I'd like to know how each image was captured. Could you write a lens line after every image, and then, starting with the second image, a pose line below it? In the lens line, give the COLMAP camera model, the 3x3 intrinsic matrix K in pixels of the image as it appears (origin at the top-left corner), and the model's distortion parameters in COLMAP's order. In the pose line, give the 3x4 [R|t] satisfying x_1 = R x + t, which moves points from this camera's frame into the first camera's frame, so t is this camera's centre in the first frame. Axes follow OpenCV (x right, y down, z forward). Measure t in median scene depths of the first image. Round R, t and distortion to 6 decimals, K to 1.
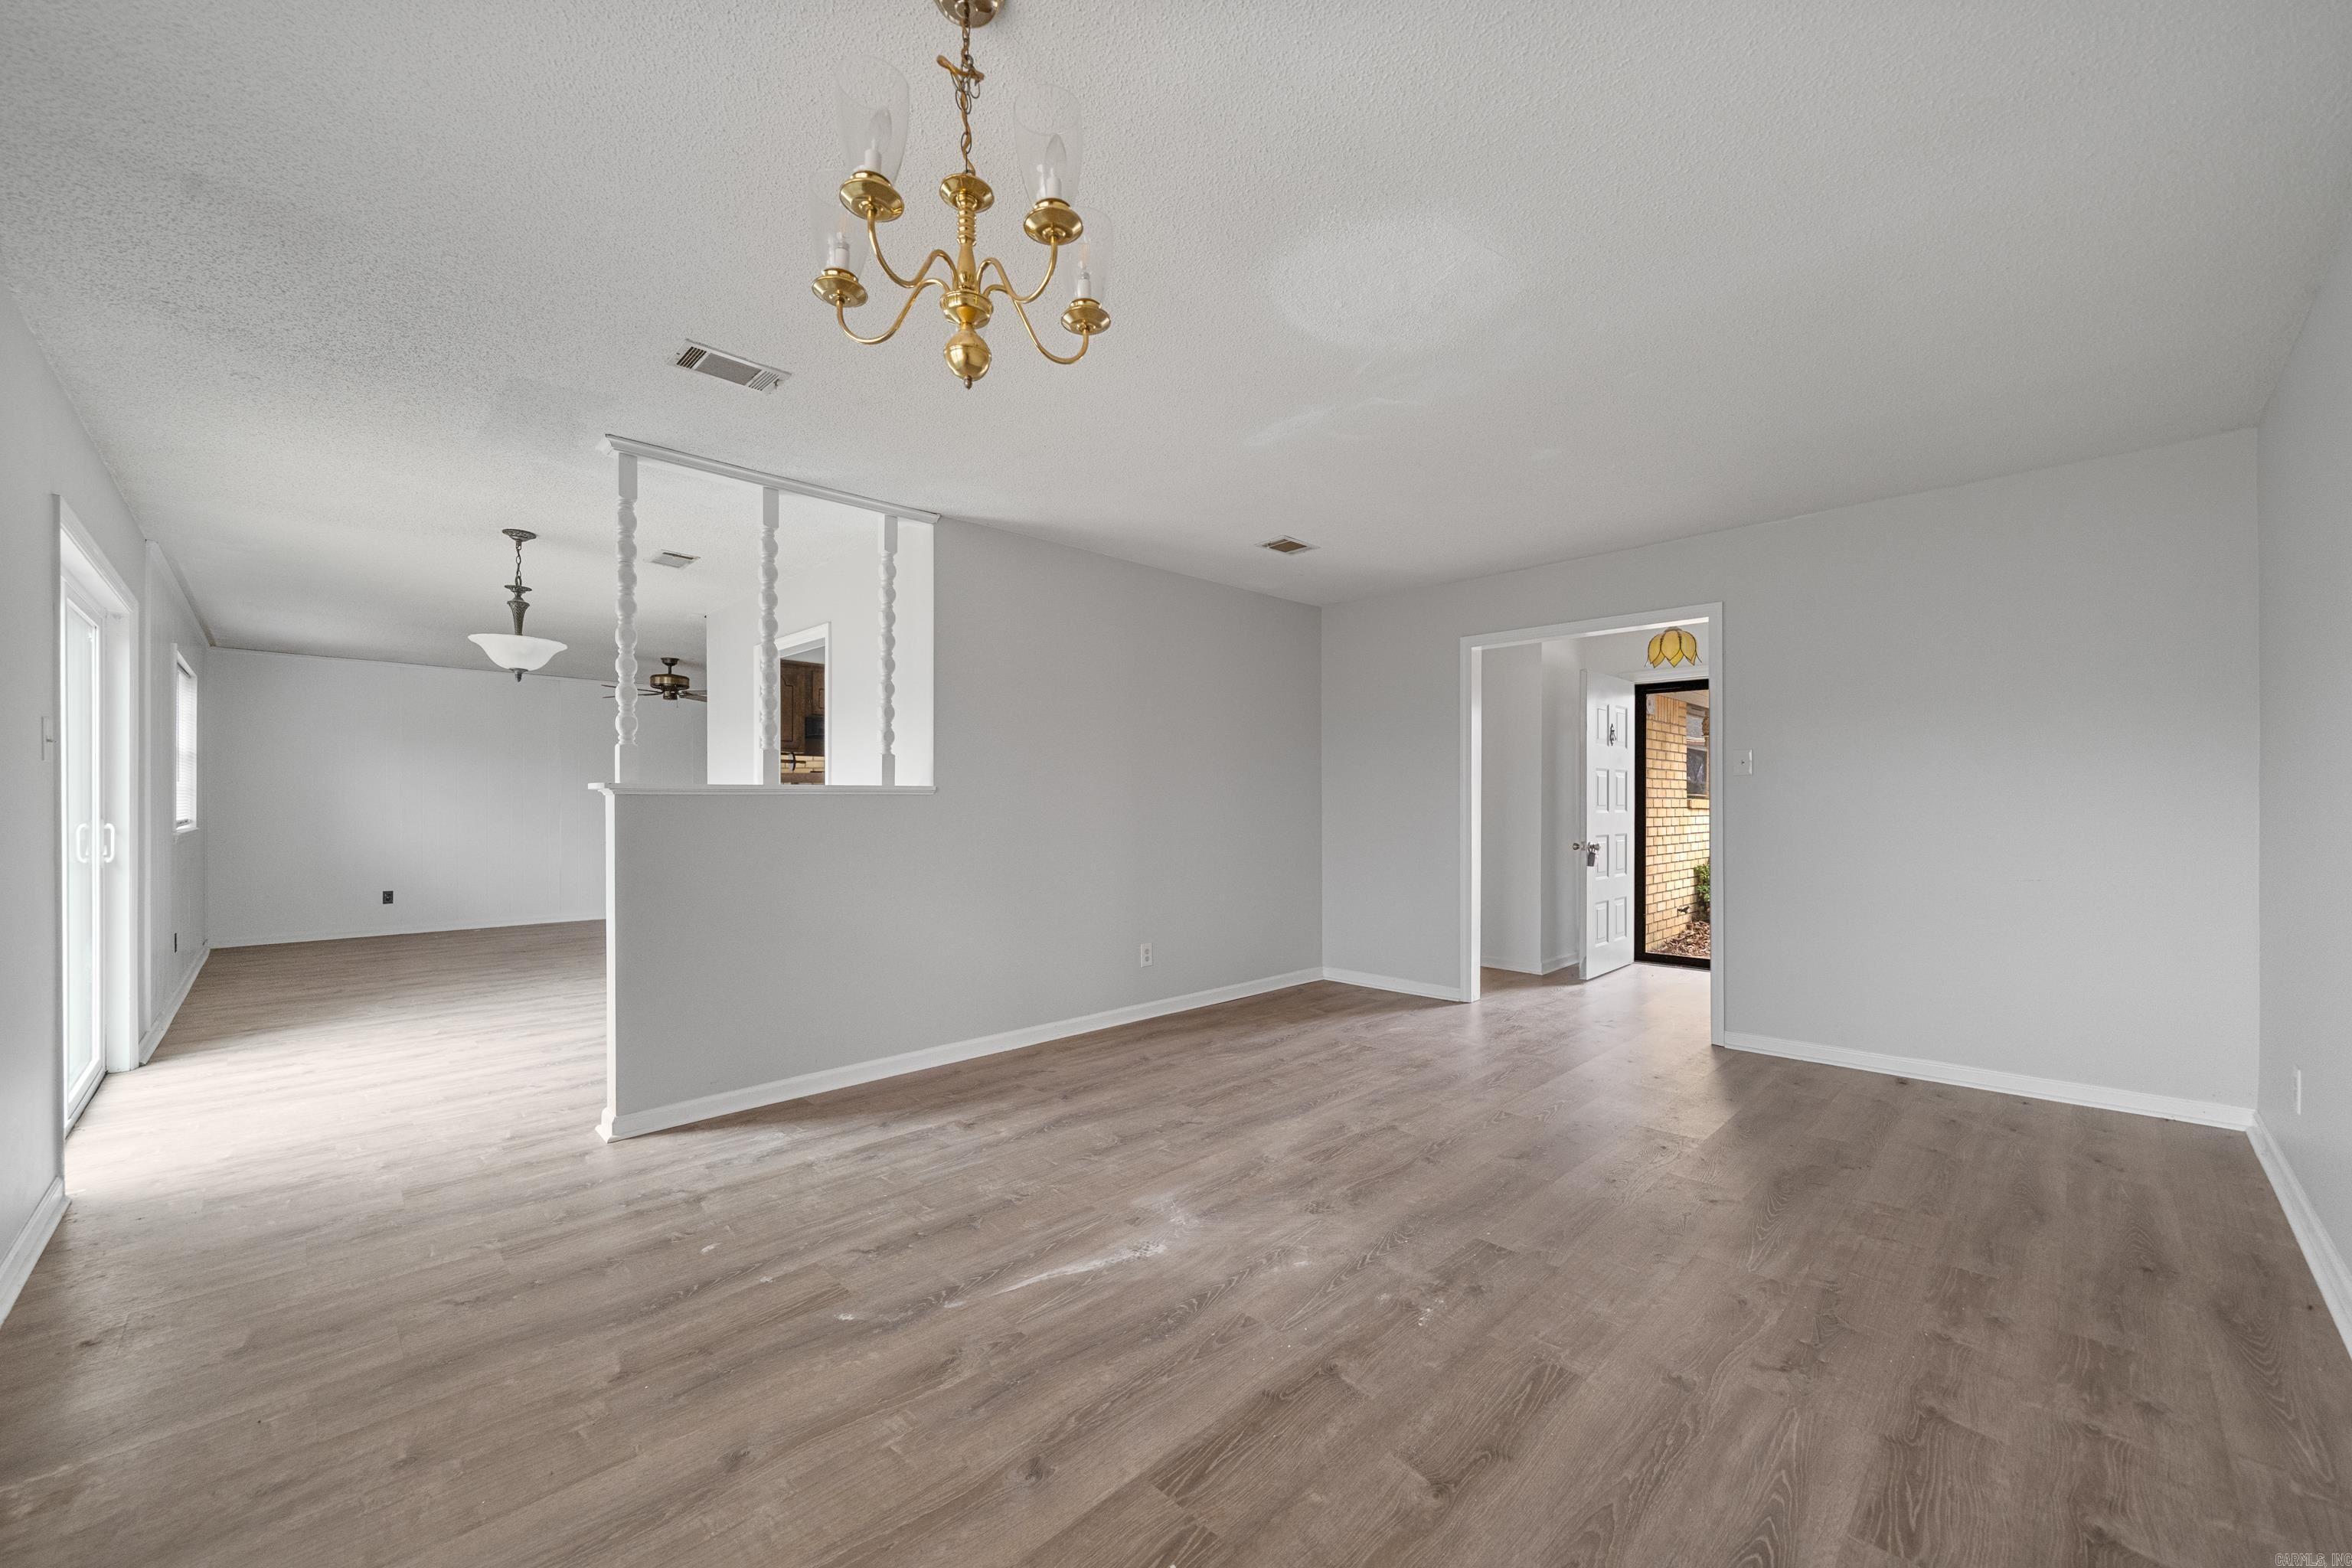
lens RADIAL K [[894.3, 0, 1178.8], [0, 894.3, 796.4], [0, 0, 1]] dist [0.000675, 0.000034]
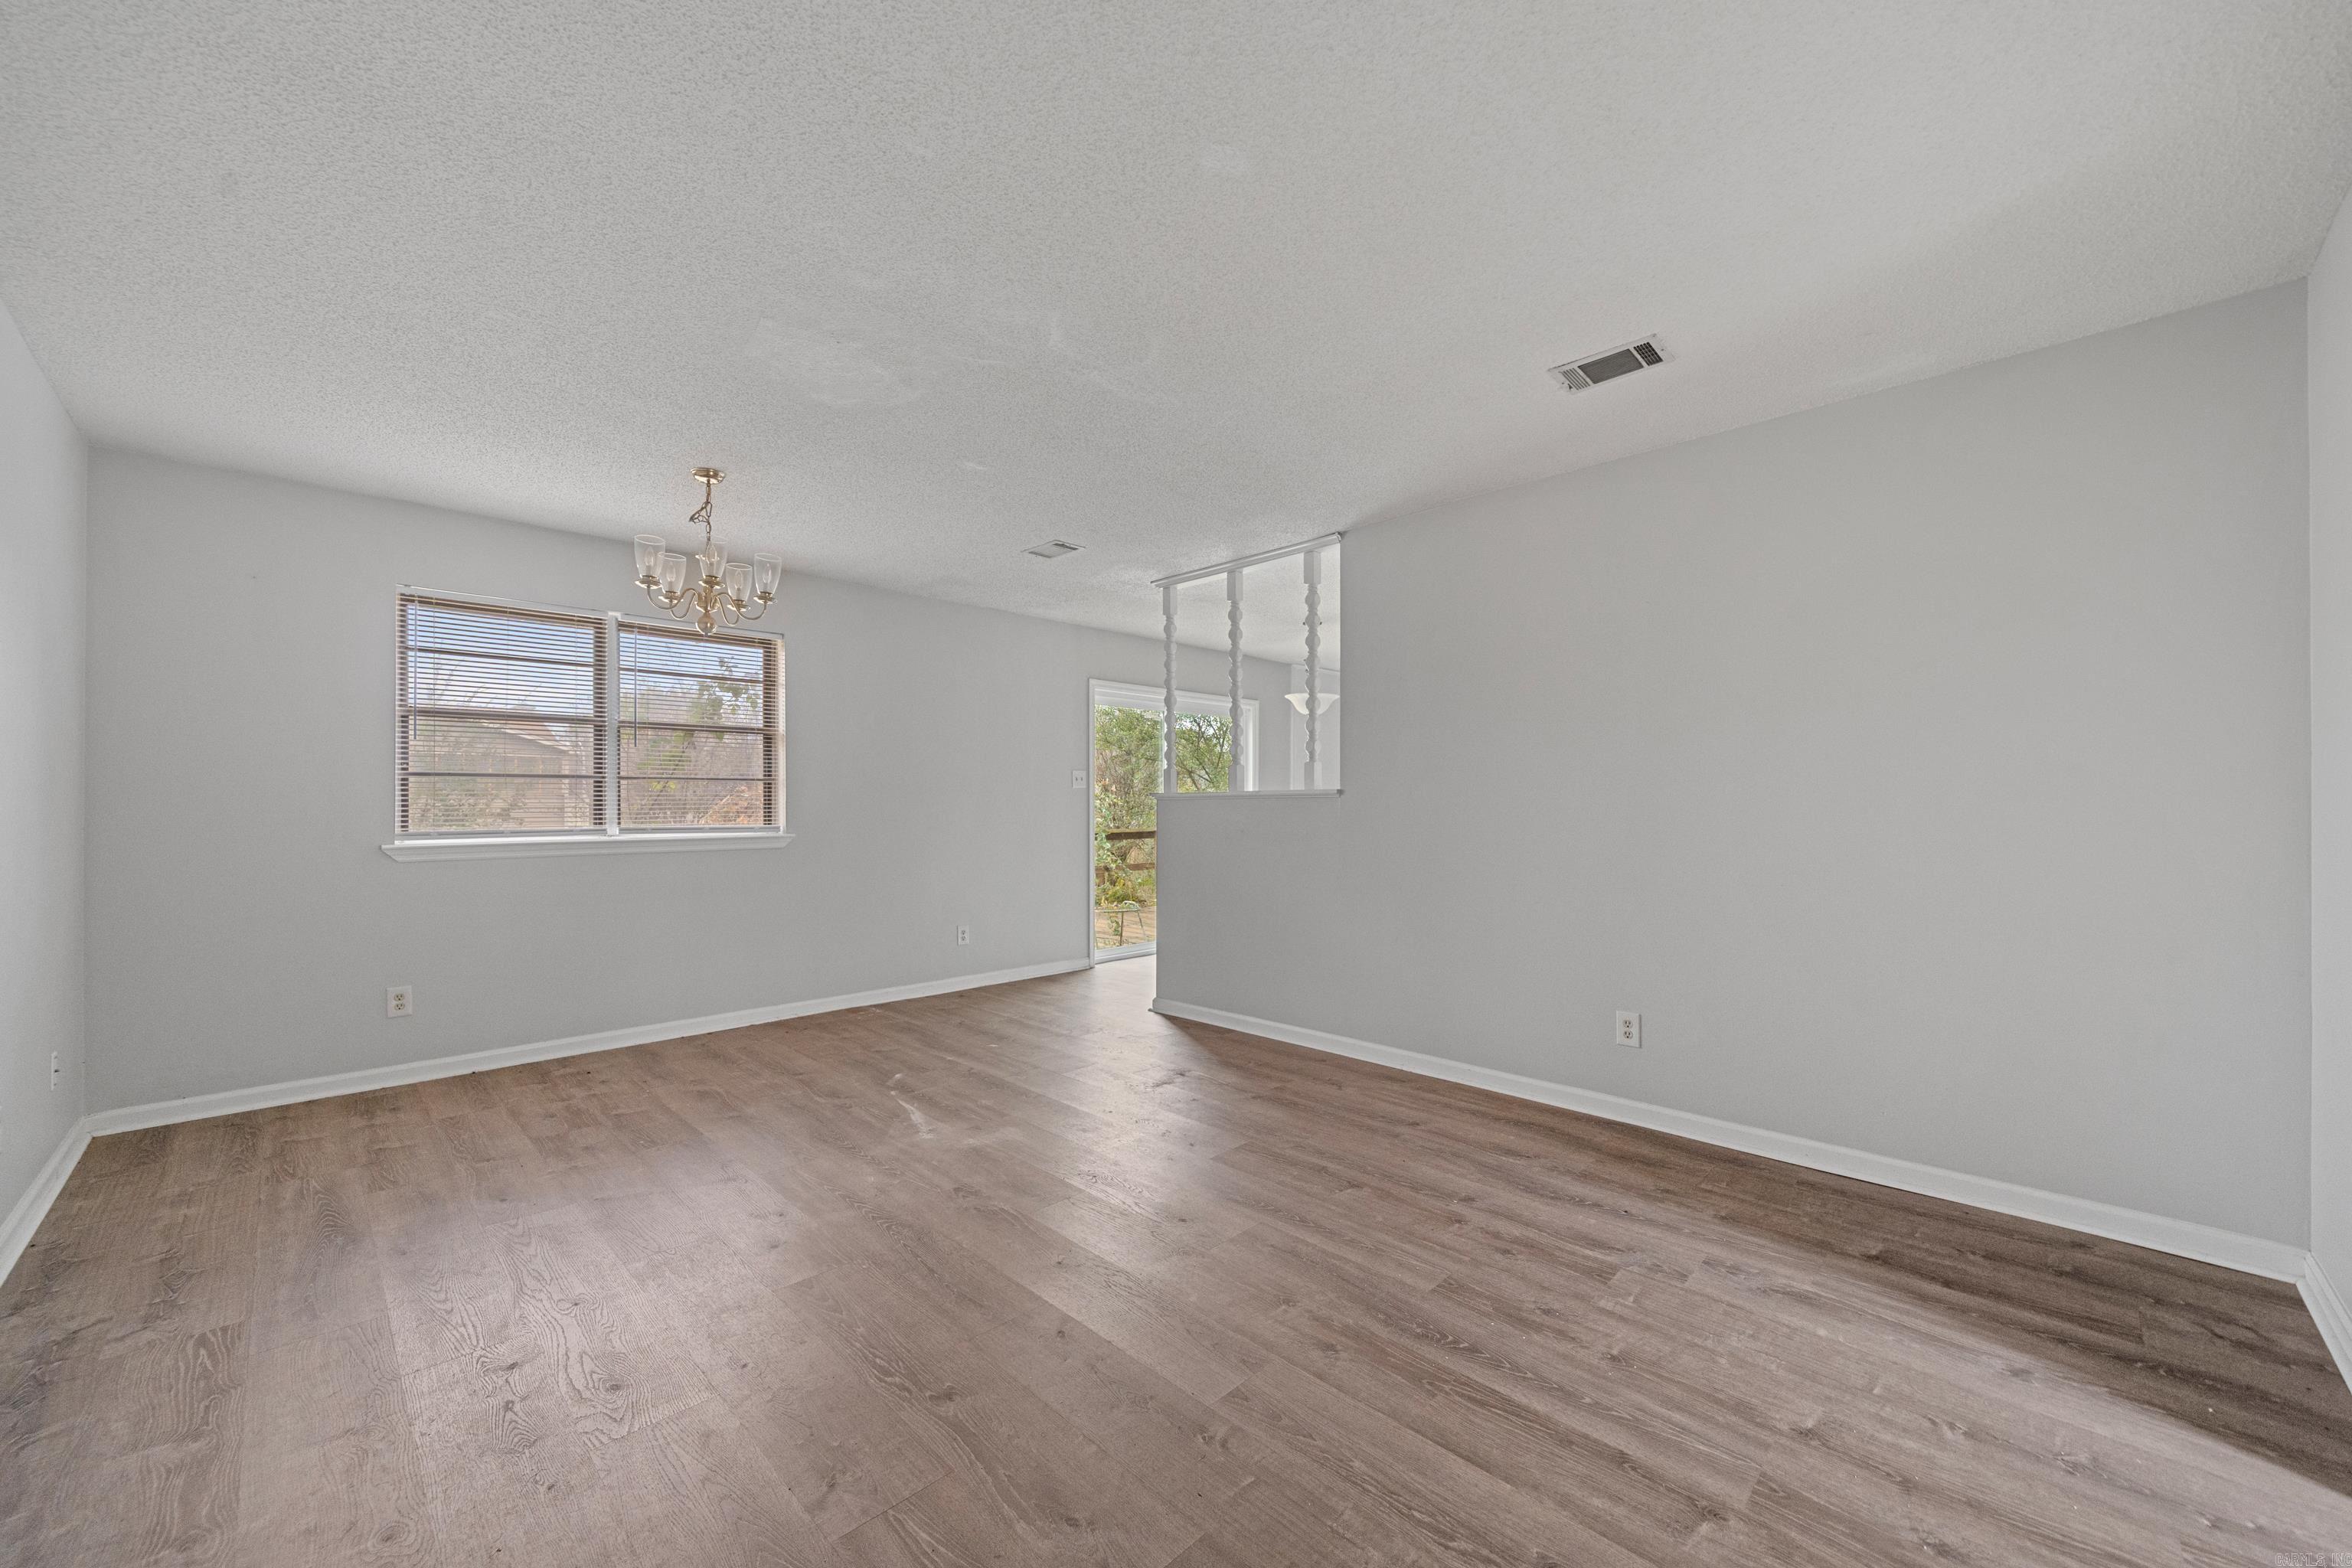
lens RADIAL K [[894.3, 0, 1178.8], [0, 894.3, 796.4], [0, 0, 1]] dist [0.000675, 0.000034]
pose [[0.016165, -0.002373, -0.999867, 0.815386], [0.010731, 0.999940, -0.002199, -0.002677], [0.999812, -0.010694, 0.016189, 0.827574]]
